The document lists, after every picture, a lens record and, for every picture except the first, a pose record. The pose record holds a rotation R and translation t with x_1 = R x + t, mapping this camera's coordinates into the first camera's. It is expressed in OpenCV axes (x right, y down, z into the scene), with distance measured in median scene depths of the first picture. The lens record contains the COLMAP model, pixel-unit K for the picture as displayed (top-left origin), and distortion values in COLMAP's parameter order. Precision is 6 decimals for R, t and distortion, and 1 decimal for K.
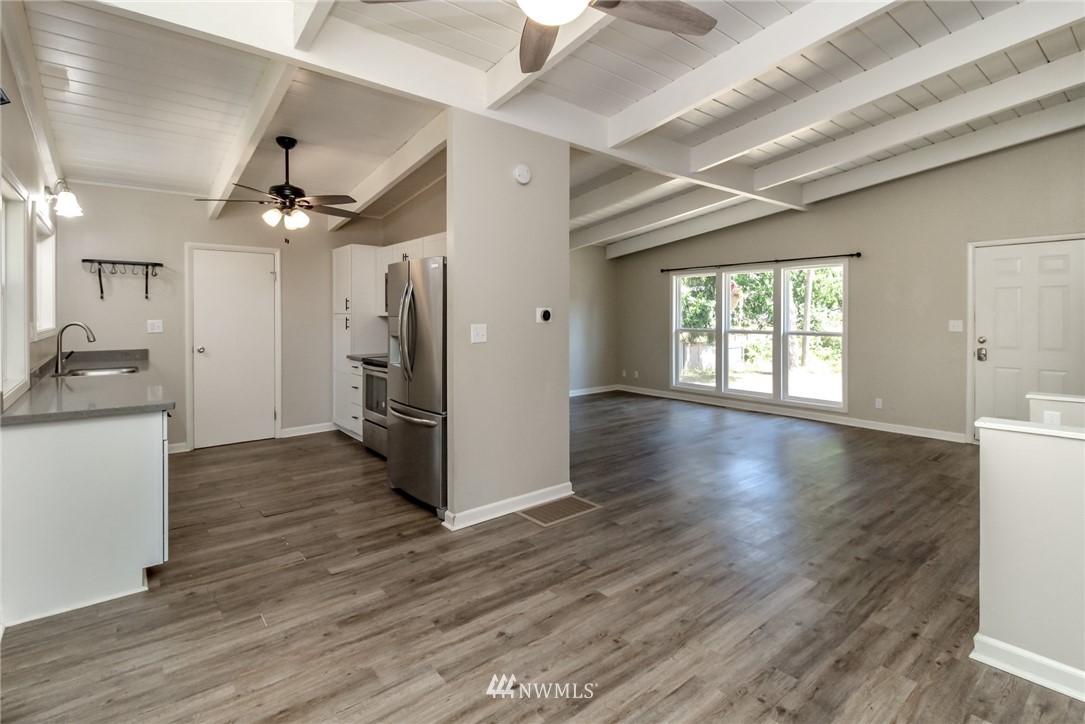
lens RADIAL K [[502.0, 0, 549.4], [0, 502.0, 319.4], [0, 0, 1]] dist [0.032924, -0.014731]
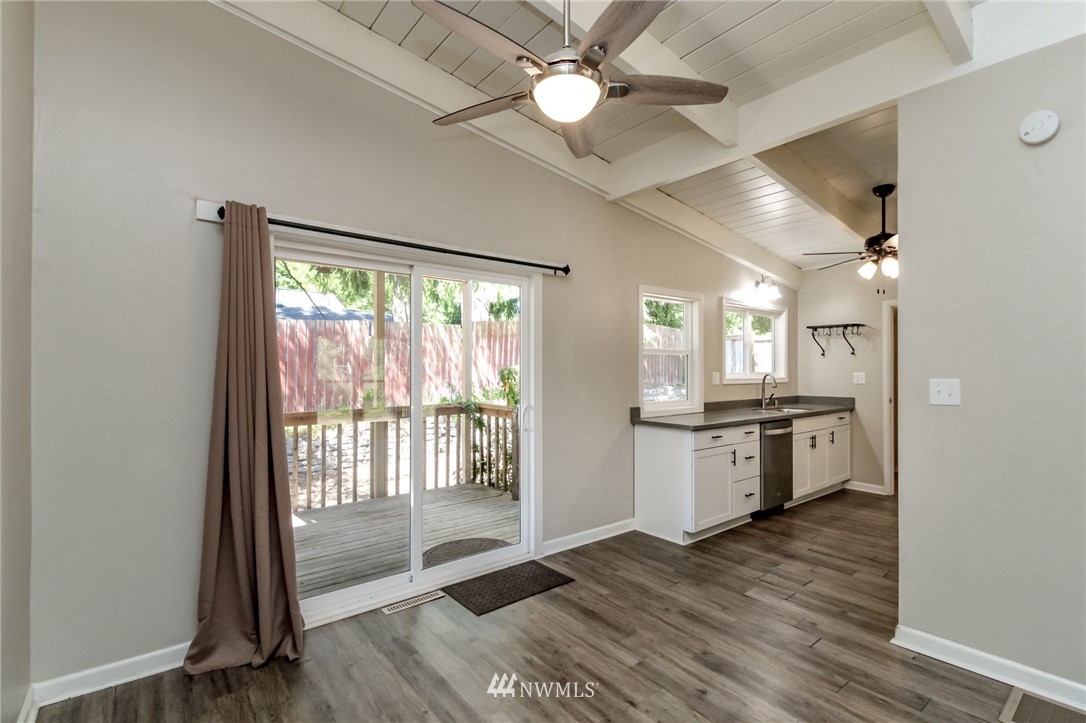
lens RADIAL K [[511.7, 0, 556.0], [0, 511.7, 371.3], [0, 0, 1]] dist [-0.002377, -0.001029]
pose [[-0.006868, 0.000704, -0.999976, 0.500769], [-0.005751, 0.999983, 0.000743, 0.001449], [0.999960, 0.005756, -0.006864, 0.403805]]
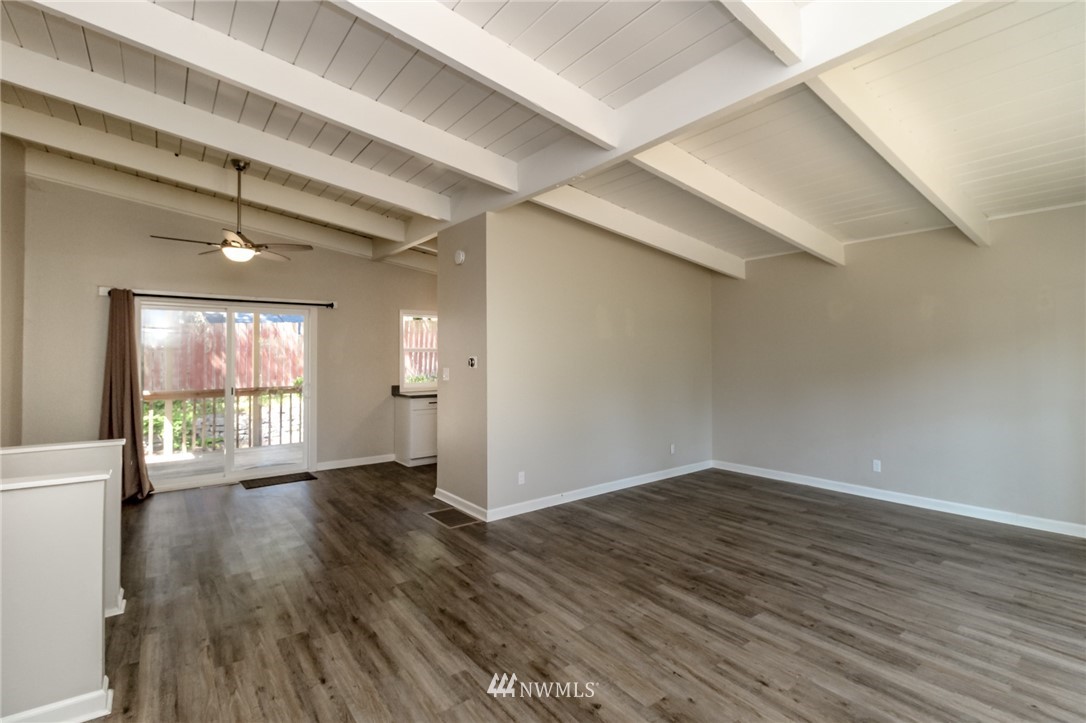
lens RADIAL K [[506.9, 0, 555.6], [0, 506.9, 344.6], [0, 0, 1]] dist [0.002773, -0.000634]
pose [[-0.017970, -0.028292, -0.999438, 1.188788], [-0.005943, 0.999585, -0.028190, -0.017202], [0.999821, 0.005433, -0.018131, 1.180205]]
